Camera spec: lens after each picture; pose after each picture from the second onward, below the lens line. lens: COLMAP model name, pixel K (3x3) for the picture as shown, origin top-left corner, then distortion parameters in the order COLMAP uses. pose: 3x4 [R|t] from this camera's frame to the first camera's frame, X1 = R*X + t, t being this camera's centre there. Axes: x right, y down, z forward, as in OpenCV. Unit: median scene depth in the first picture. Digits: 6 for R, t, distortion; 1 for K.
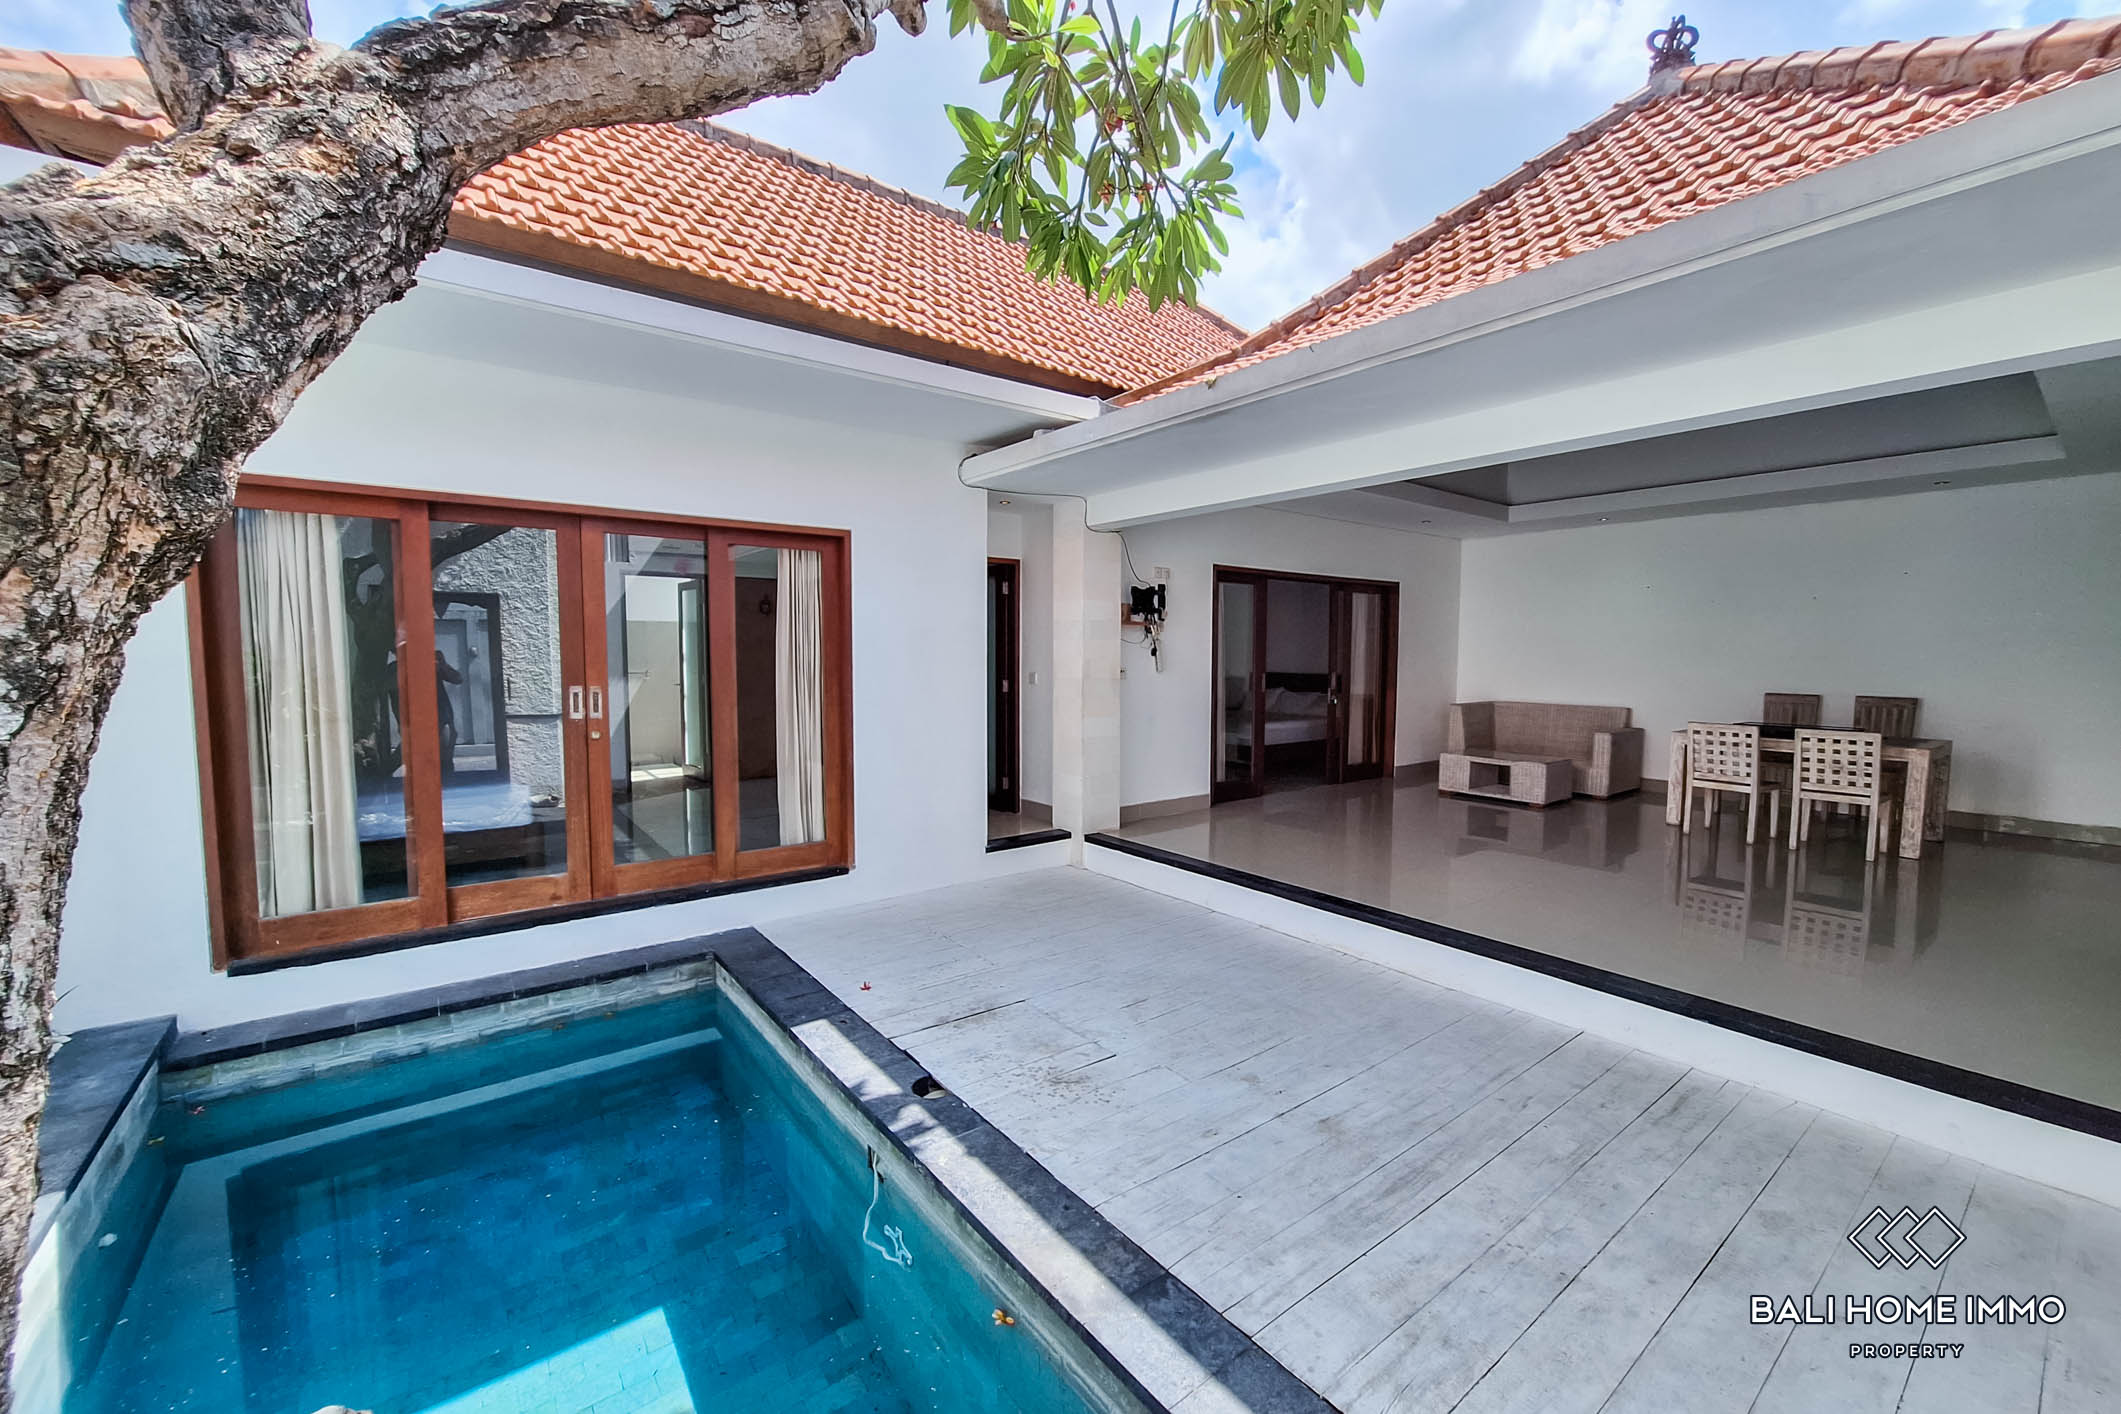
lens RADIAL K [[837.2, 0, 1075.7], [0, 837.2, 712.9], [0, 0, 1]] dist [-0.008942, 0.001788]
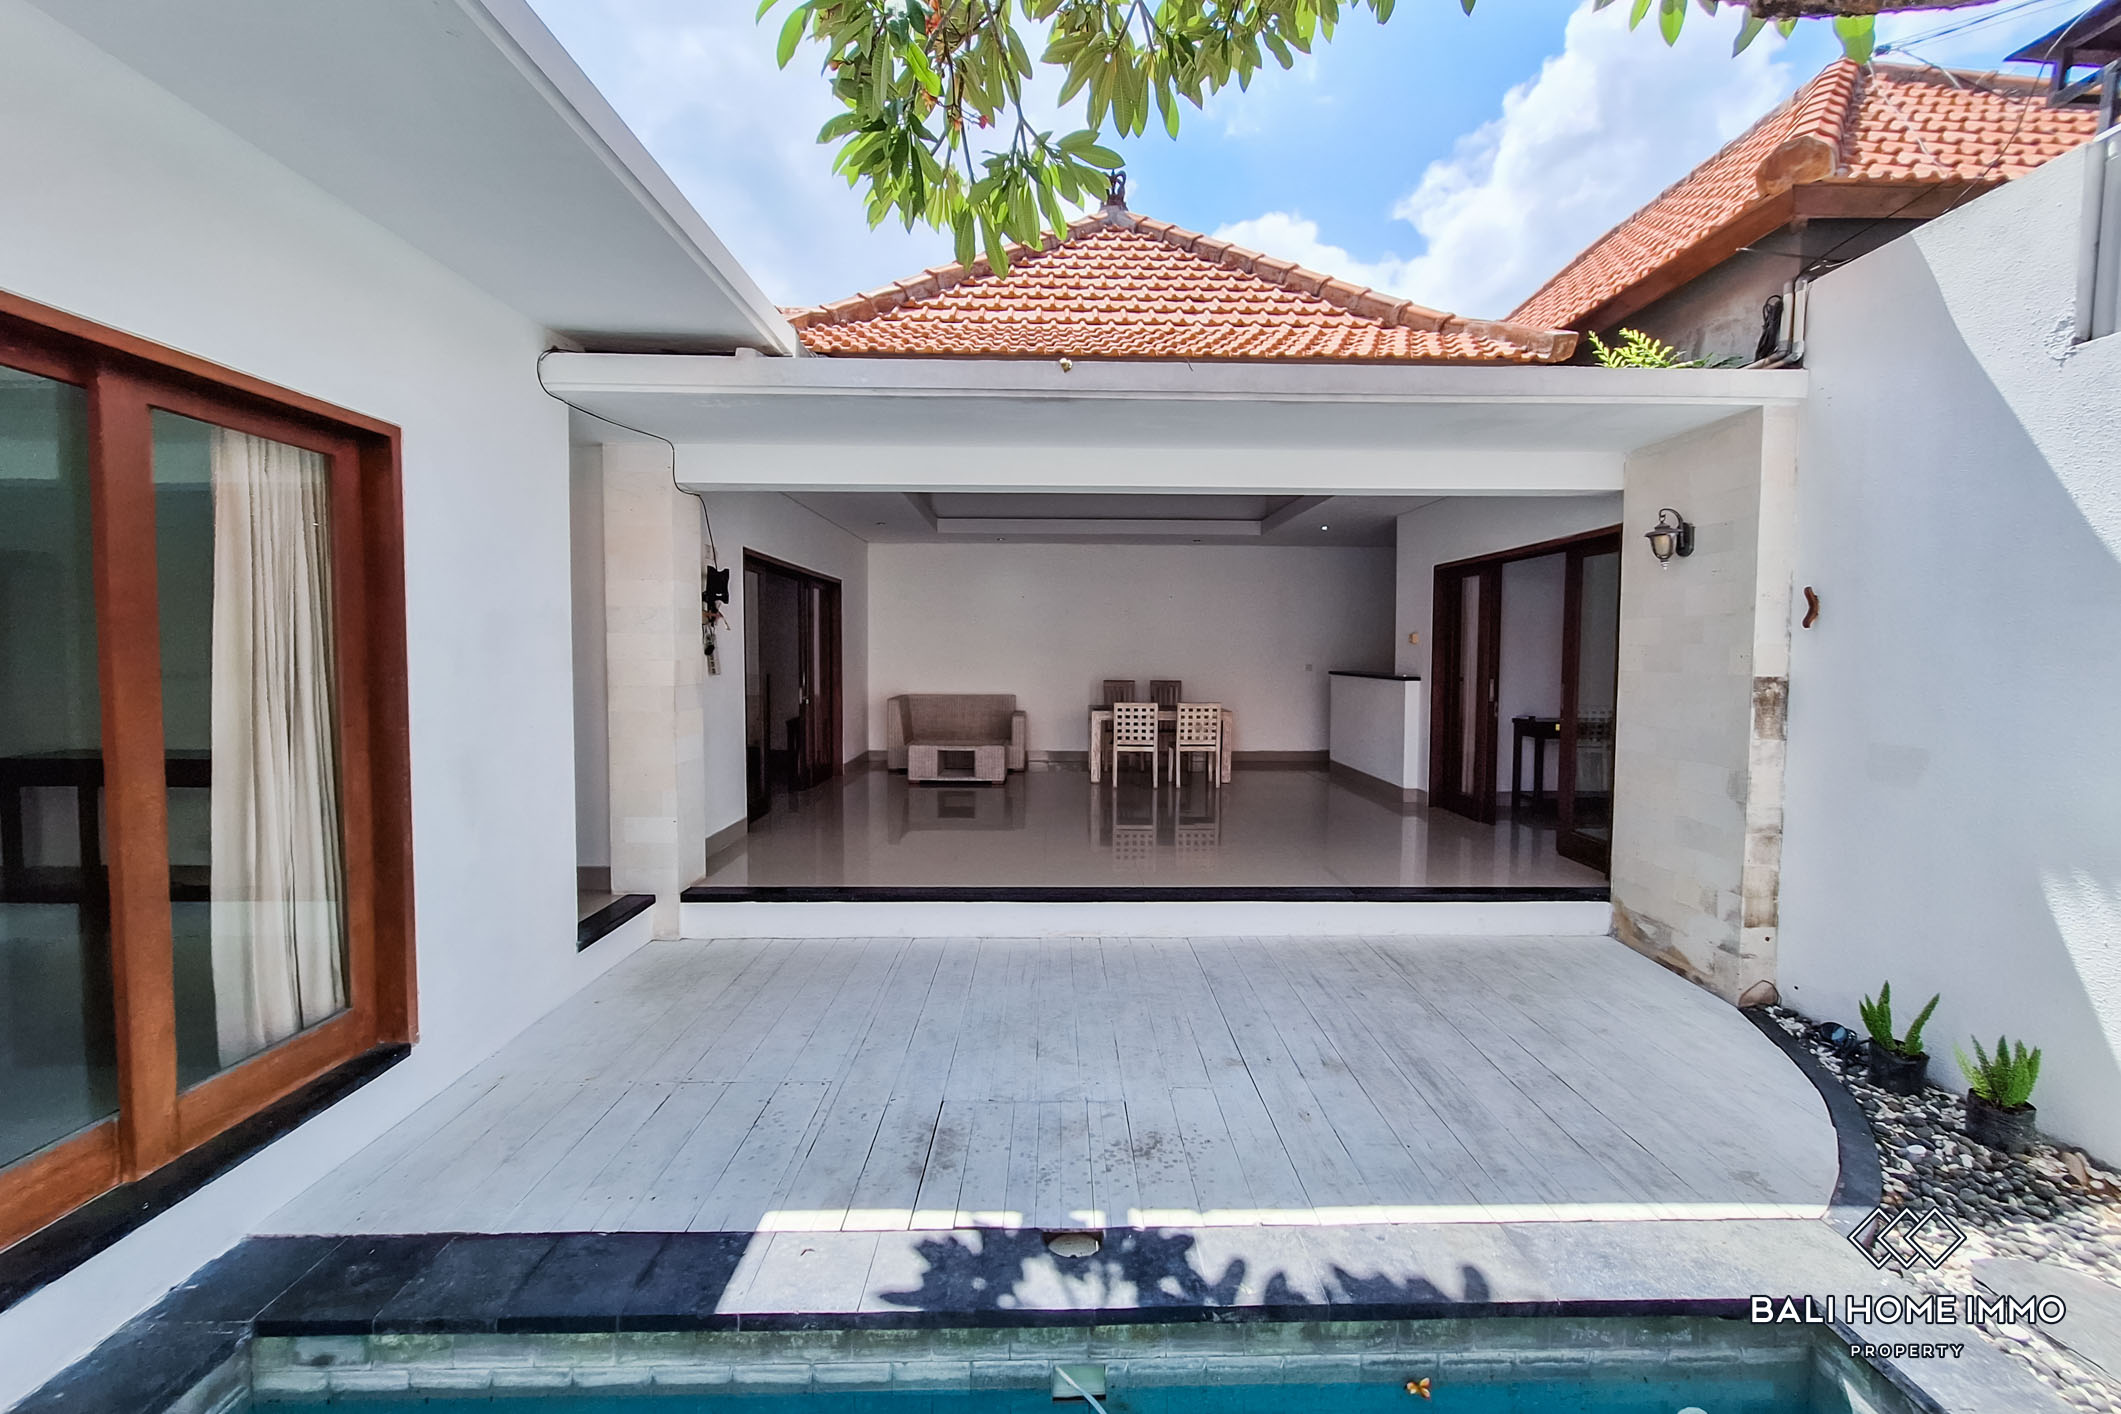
lens RADIAL K [[837.2, 0, 1070.9], [0, 837.2, 688.5], [0, 0, 1]] dist [-0.008942, 0.001788]
pose [[0.598577, -0.037077, 0.800207, -0.406833], [0.057720, 0.998328, 0.003080, -0.021043], [-0.798983, 0.044344, 0.599716, 0.294315]]
